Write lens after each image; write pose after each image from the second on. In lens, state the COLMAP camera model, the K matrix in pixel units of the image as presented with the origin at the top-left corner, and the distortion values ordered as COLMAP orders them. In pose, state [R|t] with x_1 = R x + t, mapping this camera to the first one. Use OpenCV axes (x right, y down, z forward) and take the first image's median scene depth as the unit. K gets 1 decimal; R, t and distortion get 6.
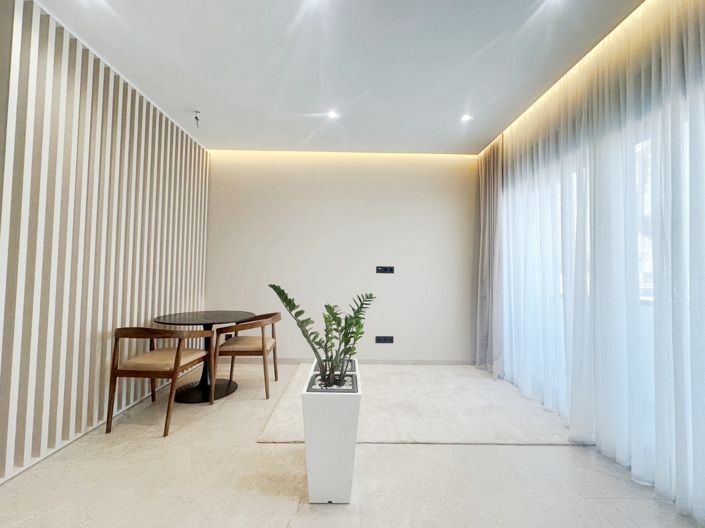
lens RADIAL K [[283.1, 0, 351.7], [0, 283.1, 264.9], [0, 0, 1]] dist [0.001450, -0.000374]
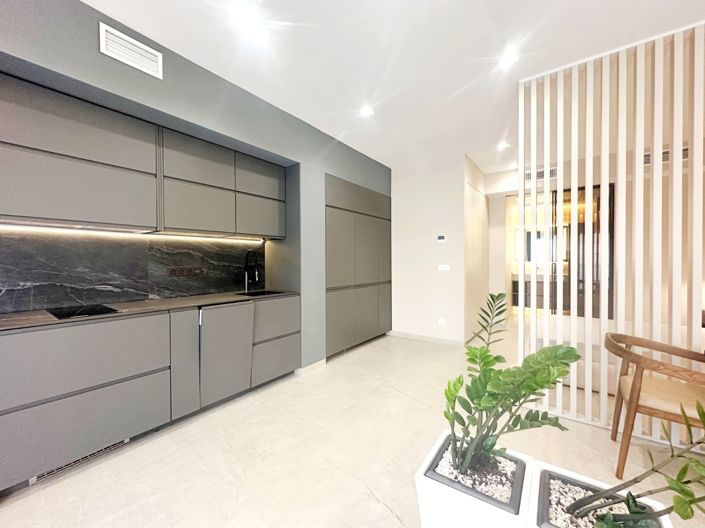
lens RADIAL K [[283.1, 0, 353.8], [0, 283.1, 265.3], [0, 0, 1]] dist [0.001450, -0.000374]
pose [[-0.599796, -0.003953, -0.800143, 0.388337], [0.020849, 0.999571, -0.020566, 0.004622], [0.799881, -0.029018, -0.599456, 0.807707]]
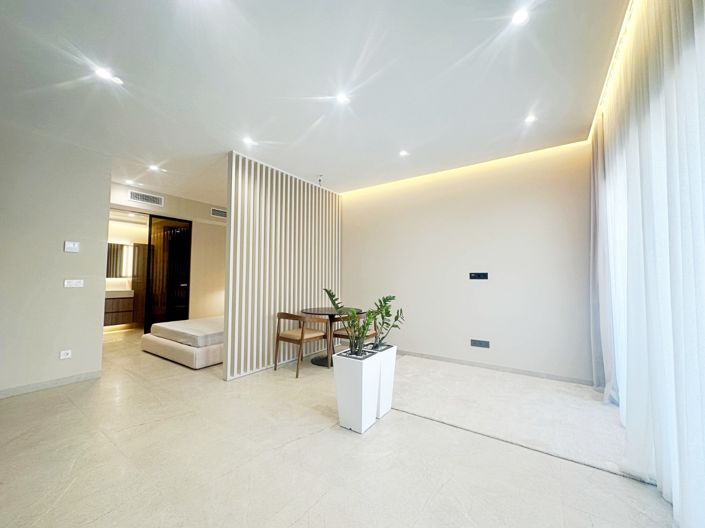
lens RADIAL K [[283.1, 0, 357.8], [0, 283.1, 263.1], [0, 0, 1]] dist [0.001450, -0.000374]
pose [[0.822845, -0.042266, -0.566691, 0.570194], [0.029817, 0.999068, -0.031220, -0.017399], [0.567483, 0.008792, 0.823338, -0.175385]]
